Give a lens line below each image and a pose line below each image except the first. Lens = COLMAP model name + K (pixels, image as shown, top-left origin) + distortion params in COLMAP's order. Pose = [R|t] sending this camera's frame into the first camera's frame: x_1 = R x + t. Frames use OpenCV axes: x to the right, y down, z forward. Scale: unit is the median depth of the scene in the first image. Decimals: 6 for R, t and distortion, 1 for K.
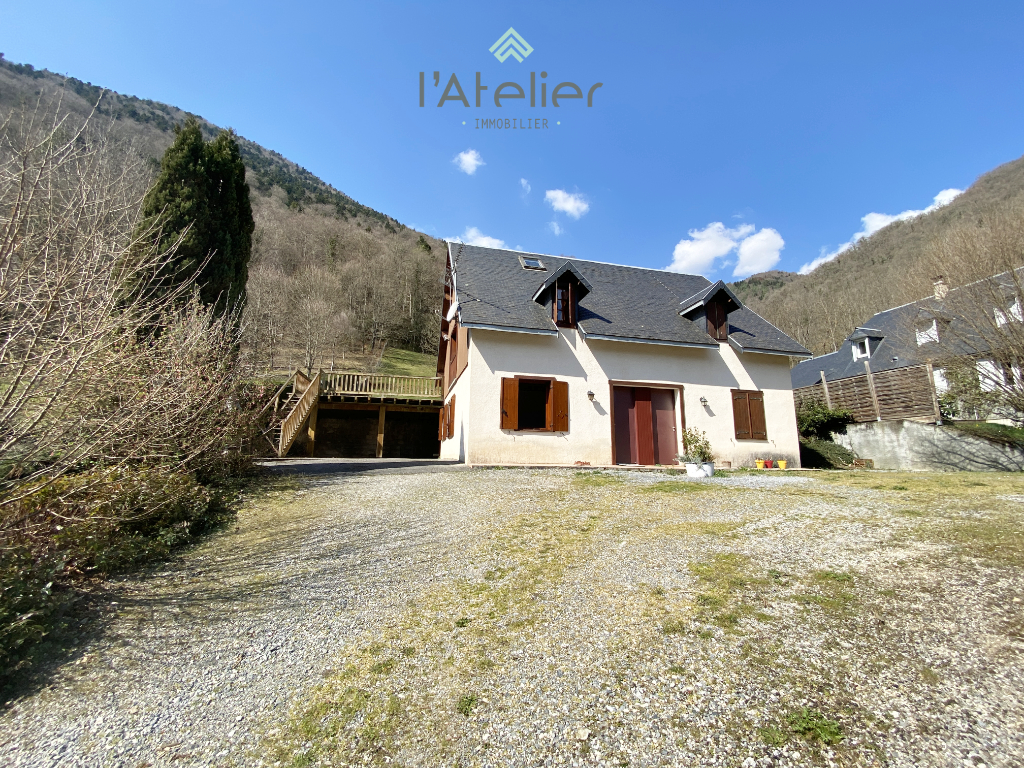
lens RADIAL K [[412.6, 0, 512.0], [0, 412.6, 384.0], [0, 0, 1]] dist [0.023700, -0.022359]
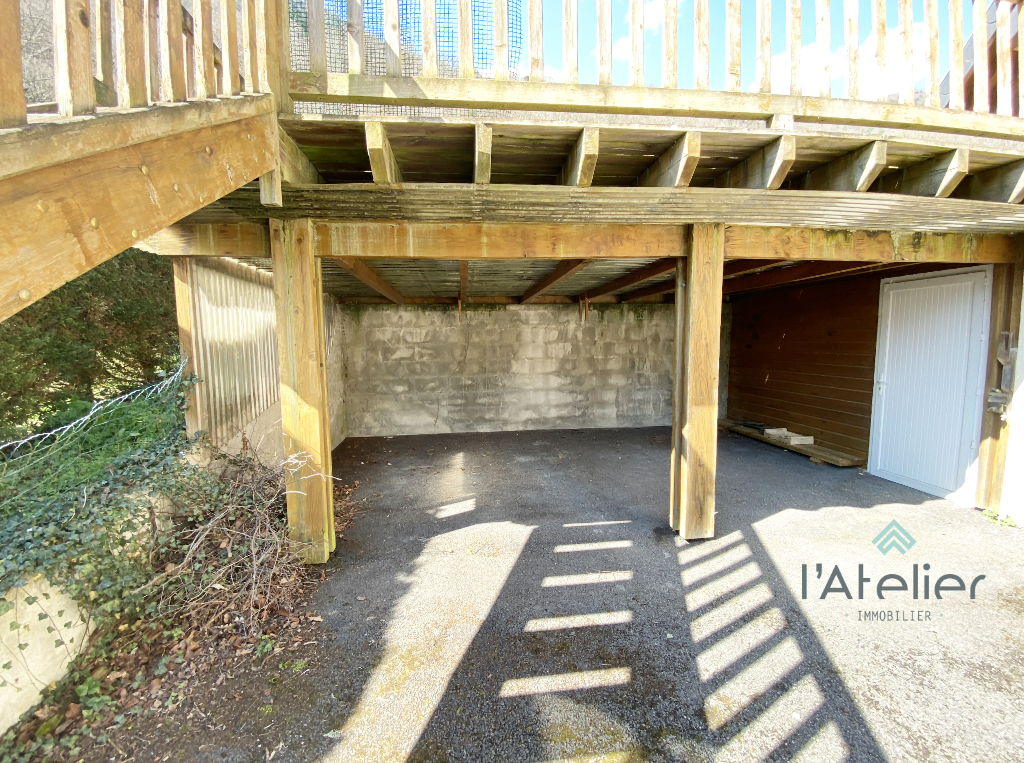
lens RADIAL K [[426.5, 0, 512.0], [0, 426.5, 381.5], [0, 0, 1]] dist [0.050543, -0.034945]
pose [[0.990607, -0.011957, -0.136214, -0.303817], [0.048517, 0.962090, 0.268381, 0.051518], [0.127841, -0.272469, 0.953634, 0.680292]]
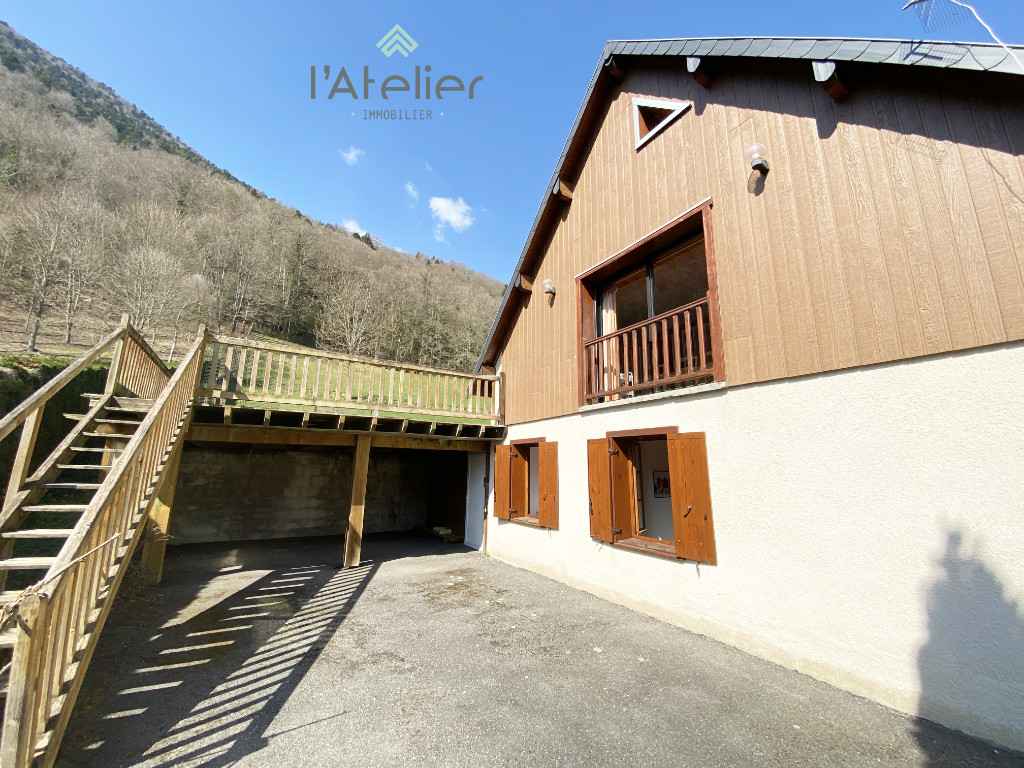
lens RADIAL K [[419.7, 0, 514.3], [0, 419.7, 380.8], [0, 0, 1]] dist [0.002180, -0.013362]
pose [[0.953977, 0.062862, 0.293218, -0.247039], [-0.055115, 0.997880, -0.034617, 0.003751], [-0.294773, 0.016863, 0.955419, 0.460550]]
